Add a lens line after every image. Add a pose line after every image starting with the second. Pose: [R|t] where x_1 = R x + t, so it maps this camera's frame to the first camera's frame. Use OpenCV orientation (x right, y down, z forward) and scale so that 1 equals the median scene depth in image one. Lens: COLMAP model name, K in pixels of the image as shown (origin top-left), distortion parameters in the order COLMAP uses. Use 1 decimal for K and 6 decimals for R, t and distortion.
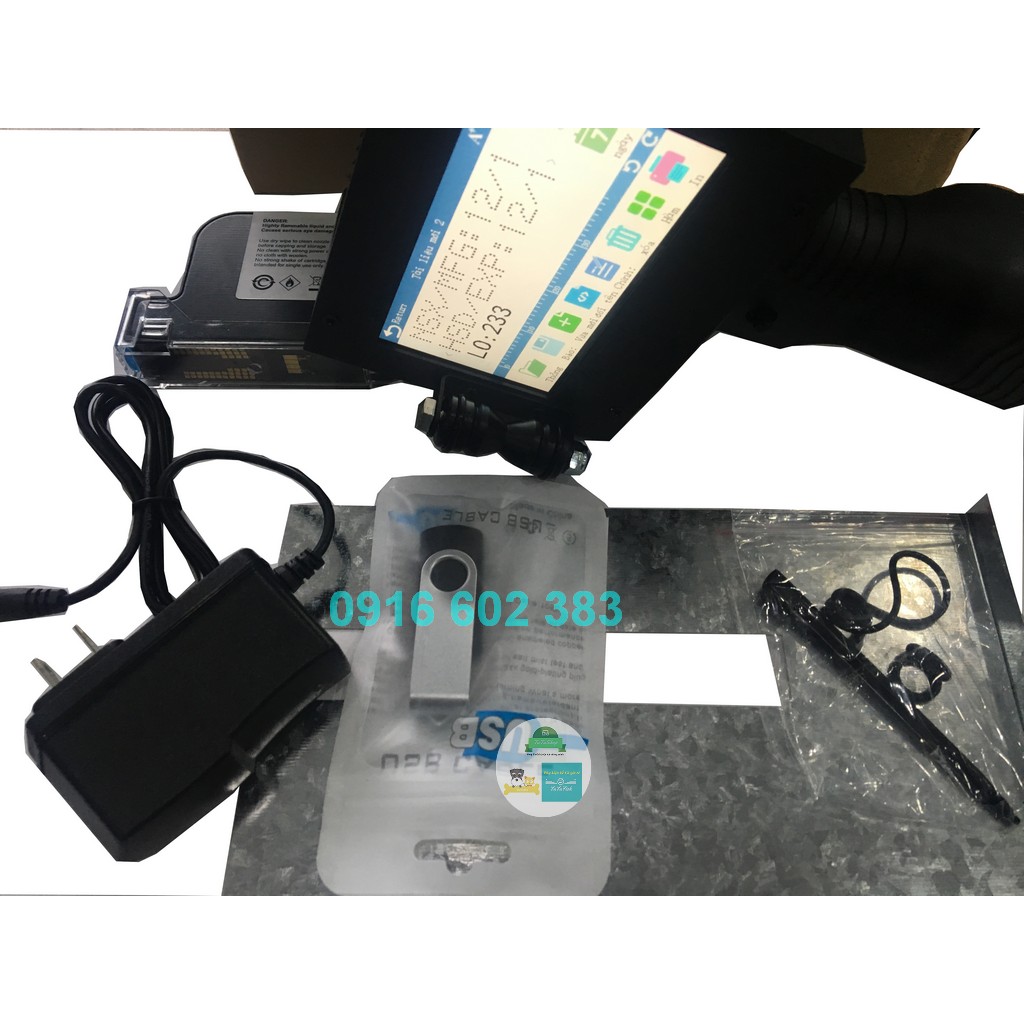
lens RADIAL K [[848.7, 0, 512.0], [0, 848.7, 512.0], [0, 0, 1]] dist [0.006097, -0.019690]
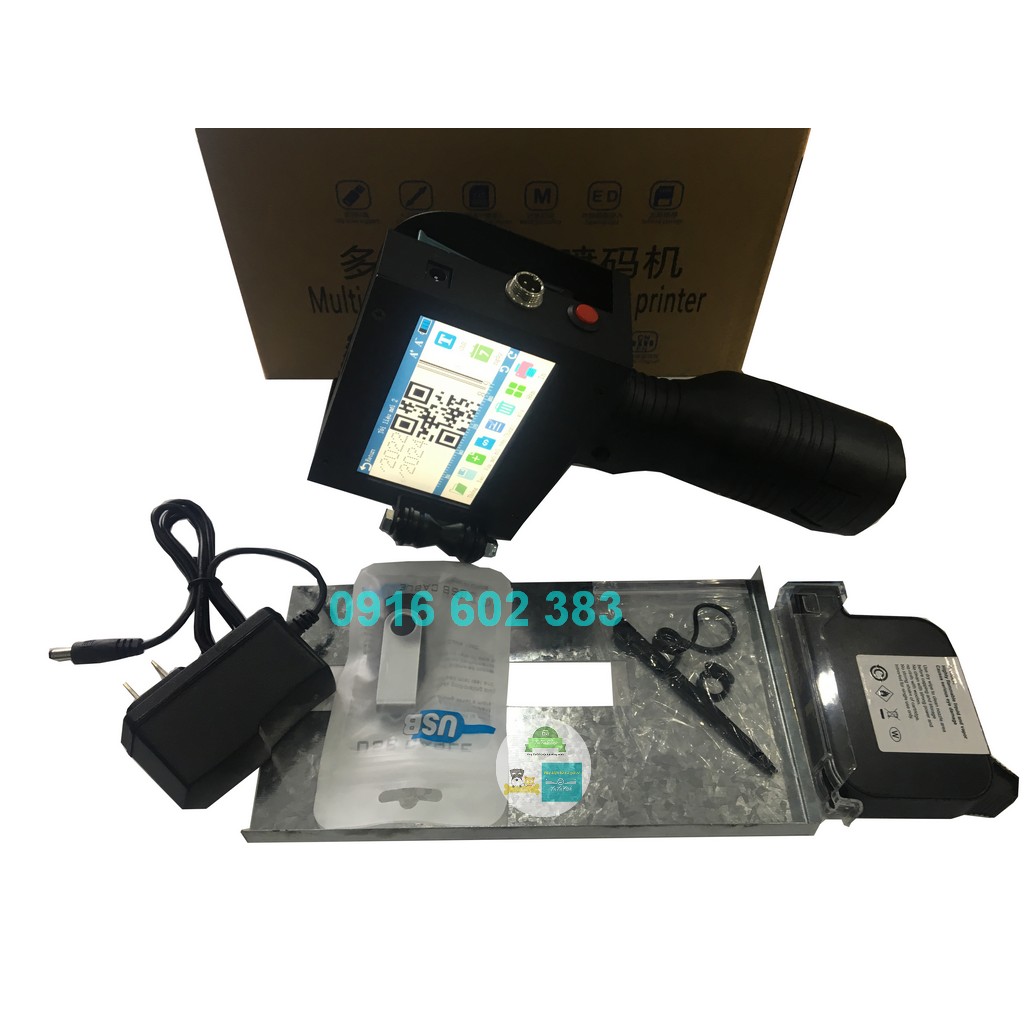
lens RADIAL K [[848.7, 0, 512.0], [0, 848.7, 512.0], [0, 0, 1]] dist [0.006097, -0.019690]
pose [[0.999136, -0.019126, 0.036890, 0.068223], [0.025145, 0.985071, -0.170301, 0.142052], [-0.033082, 0.171082, 0.984701, -0.528096]]
